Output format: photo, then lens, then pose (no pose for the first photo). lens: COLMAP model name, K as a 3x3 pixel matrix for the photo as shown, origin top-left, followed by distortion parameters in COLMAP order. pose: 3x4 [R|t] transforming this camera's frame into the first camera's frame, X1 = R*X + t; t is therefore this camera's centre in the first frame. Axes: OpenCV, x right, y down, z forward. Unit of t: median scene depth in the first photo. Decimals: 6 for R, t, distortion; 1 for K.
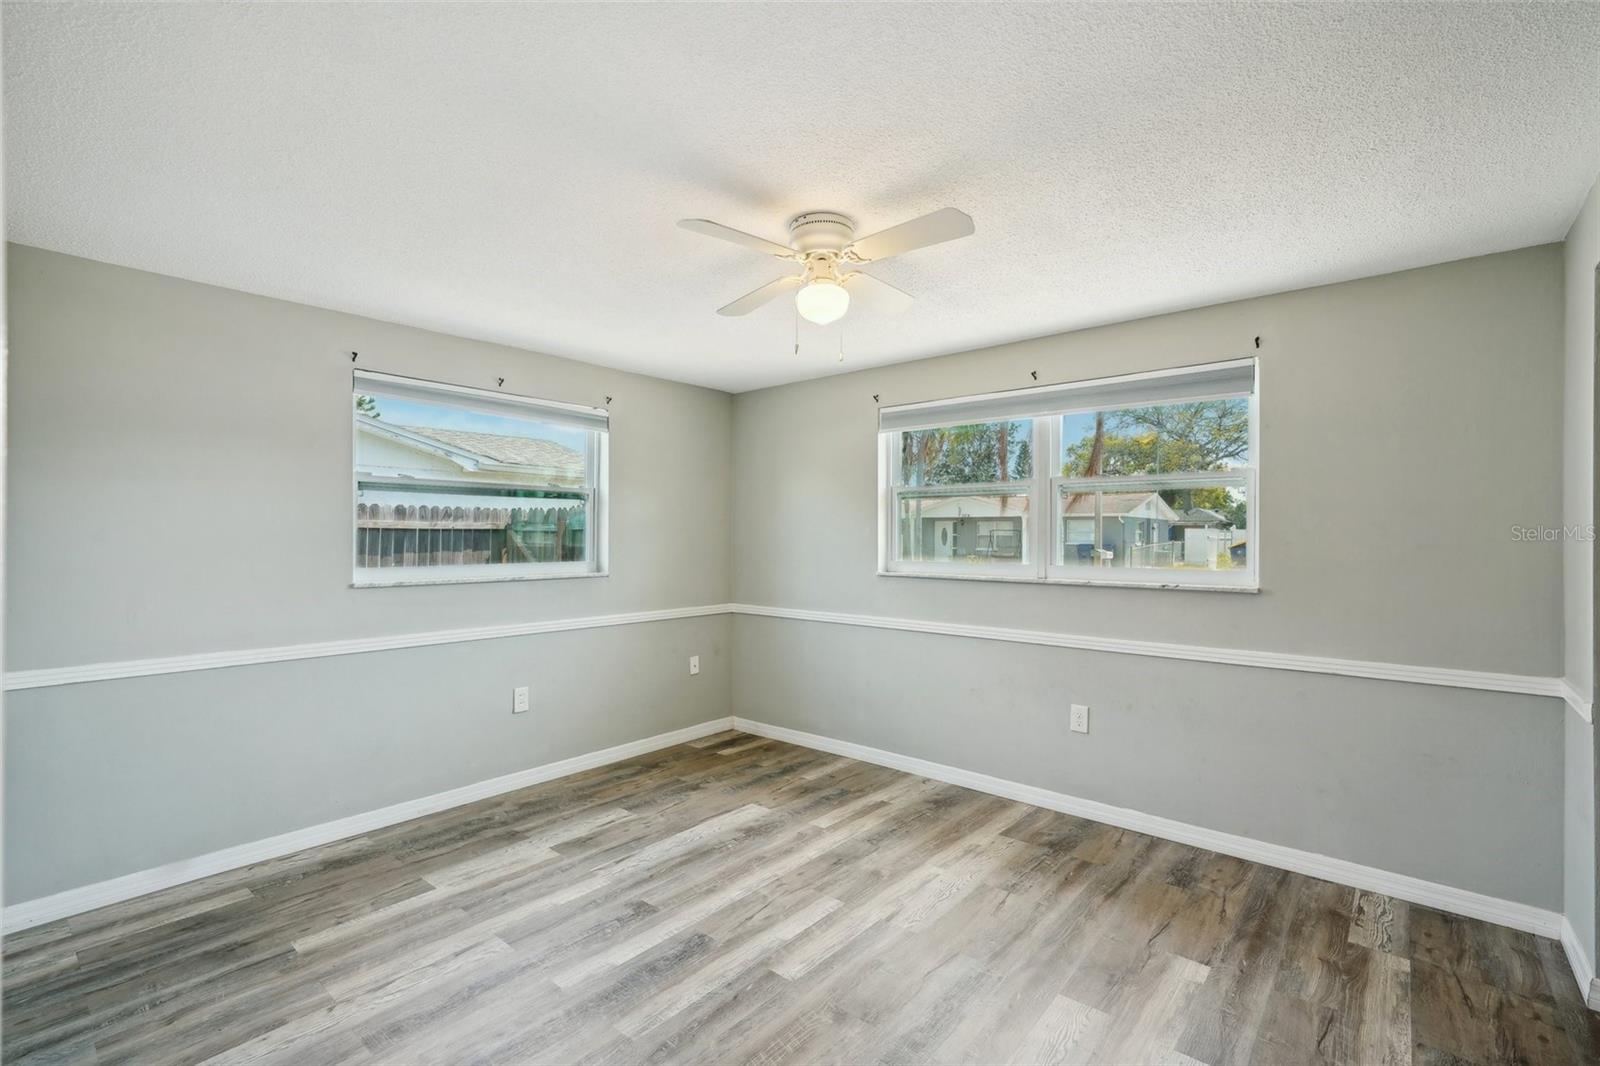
lens RADIAL K [[705.7, 0, 800.0], [0, 705.7, 533.0], [0, 0, 1]] dist [0.003041, 0.000509]
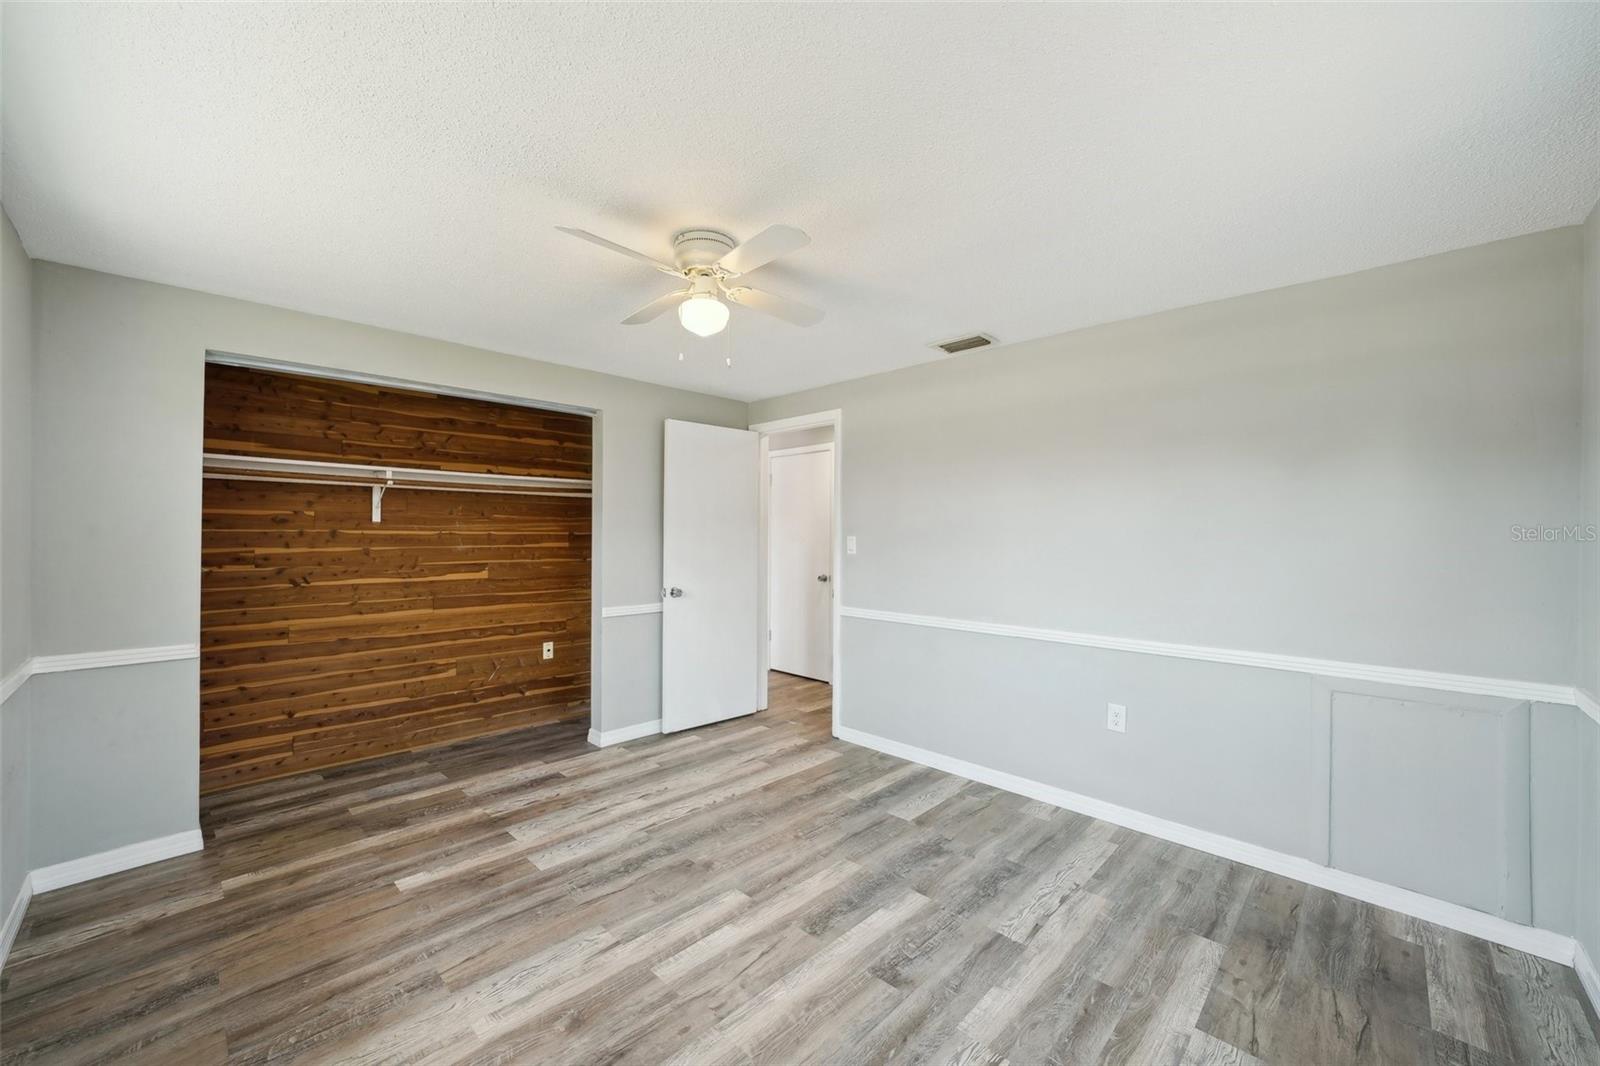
lens RADIAL K [[633.9, 0, 800.0], [0, 633.9, 533.0], [0, 0, 1]] dist [-0.007217, -0.000005]
pose [[-0.998306, -0.008259, 0.057592, -0.147566], [-0.008676, 0.999938, -0.006982, 0.008354], [-0.057531, -0.007469, -0.998316, 1.677465]]
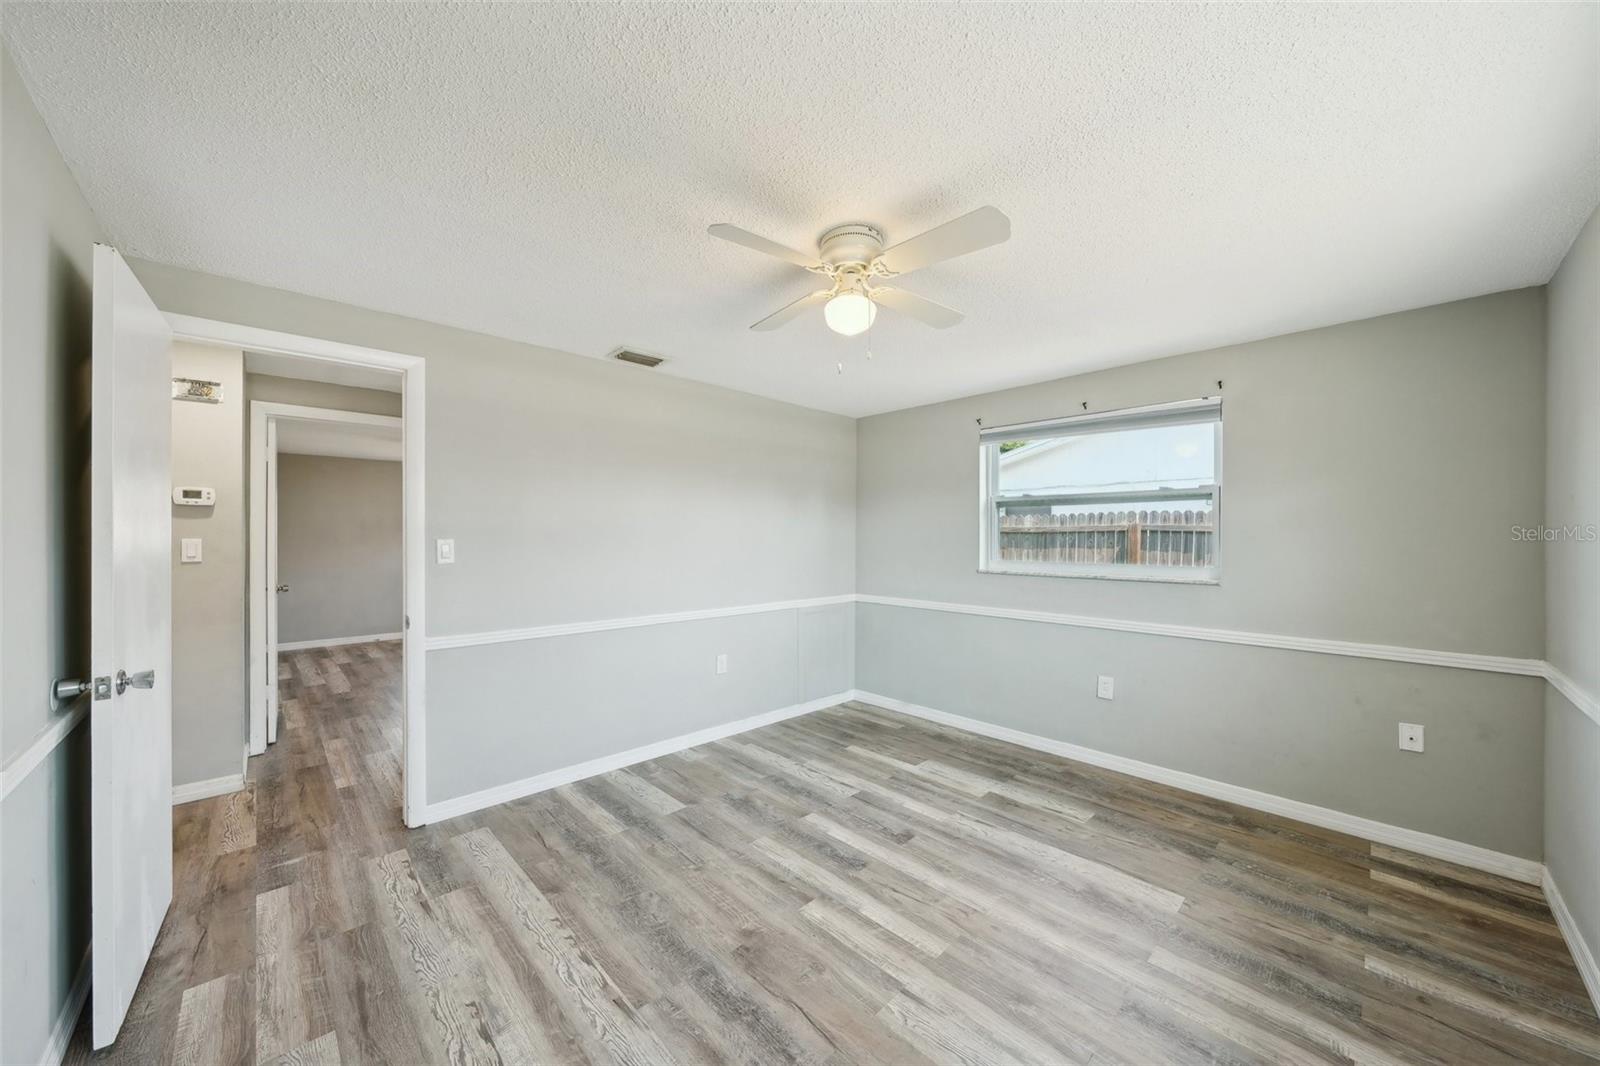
lens RADIAL K [[562.9, 0, 800.0], [0, 562.9, 533.0], [0, 0, 1]] dist [-0.002477, -0.000028]
pose [[-0.083363, -0.010344, -0.996466, 0.744043], [0.000199, 0.999946, -0.010397, 0.006517], [0.996519, -0.001065, -0.083357, 0.857872]]
